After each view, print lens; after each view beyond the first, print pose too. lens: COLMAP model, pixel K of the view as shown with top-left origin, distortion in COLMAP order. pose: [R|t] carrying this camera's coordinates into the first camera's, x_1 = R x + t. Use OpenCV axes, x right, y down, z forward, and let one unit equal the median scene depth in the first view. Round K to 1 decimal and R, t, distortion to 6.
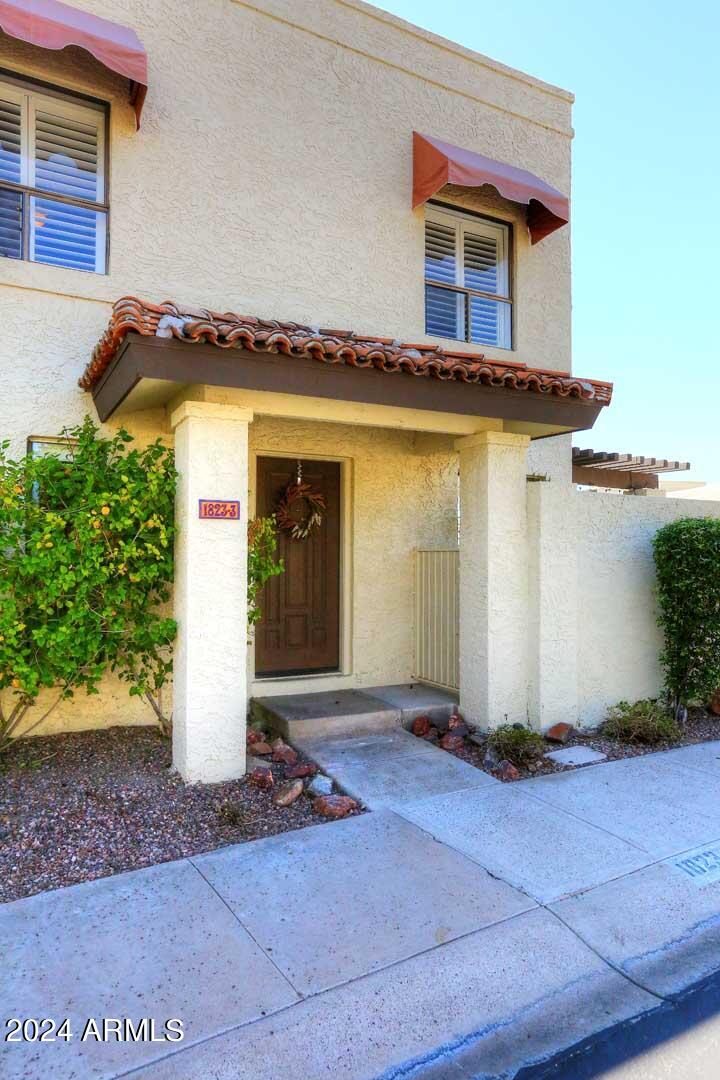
lens RADIAL K [[701.5, 0, 365.1], [0, 701.5, 540.5], [0, 0, 1]] dist [-0.003699, 0.028529]
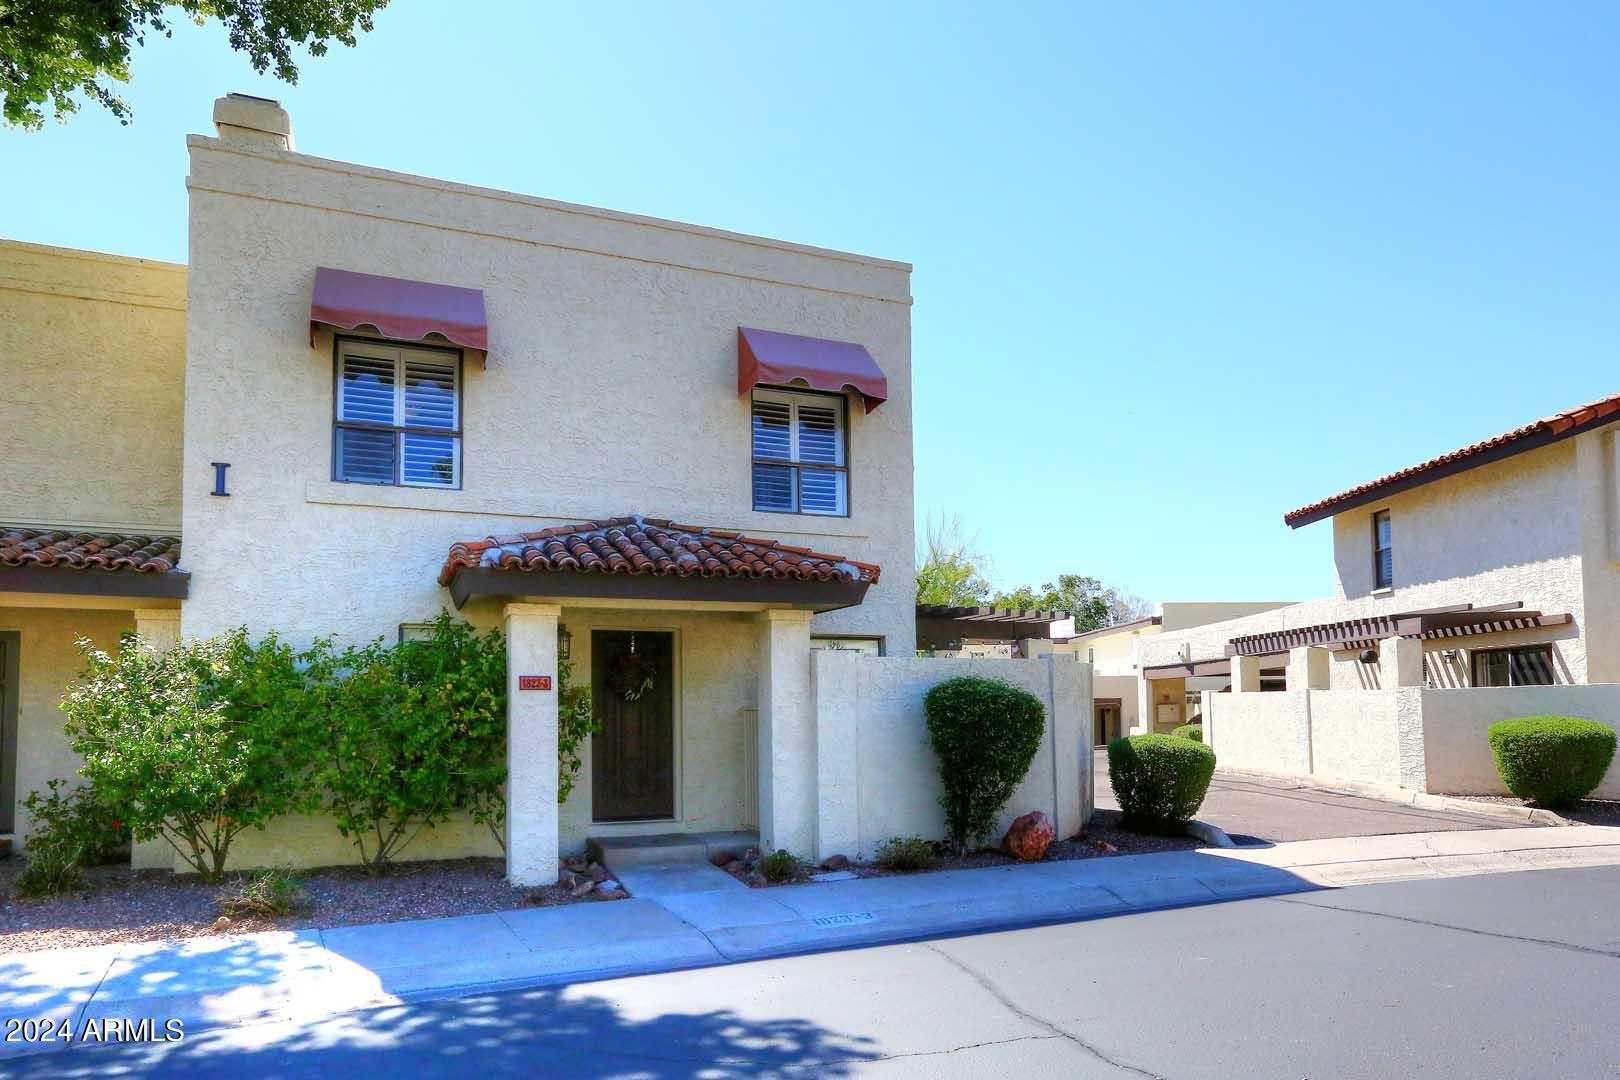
lens RADIAL K [[1029.3, 0, 809.3], [0, 1029.3, 677.0], [0, 0, 1]] dist [0.005503, -0.002974]
pose [[0.995818, -0.017455, -0.089672, 0.418041], [0.016255, 0.999769, -0.014093, -0.015902], [0.089898, 0.012577, 0.995872, -0.777672]]
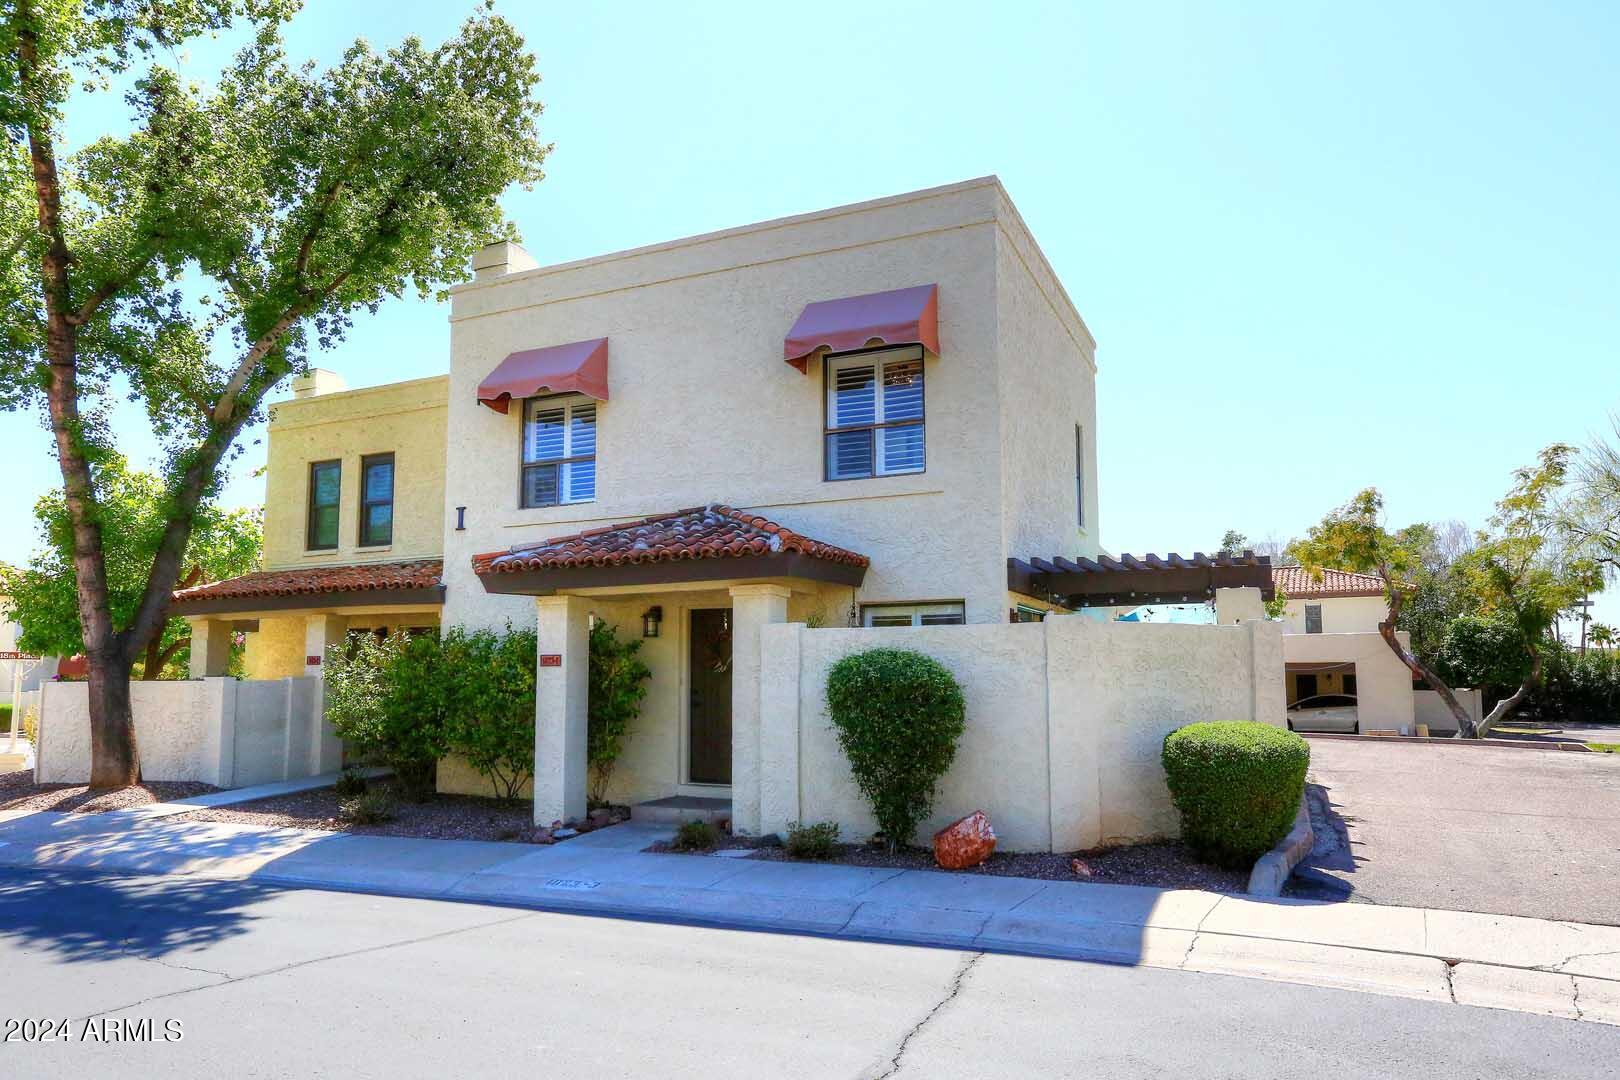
lens RADIAL K [[1052.3, 0, 827.8], [0, 1052.3, 606.2], [0, 0, 1]] dist [-0.003699, 0.028529]
pose [[0.613561, -0.060565, -0.787321, 1.825459], [0.023207, 0.998007, -0.058687, -0.008223], [0.789306, 0.017736, 0.613744, 0.010955]]
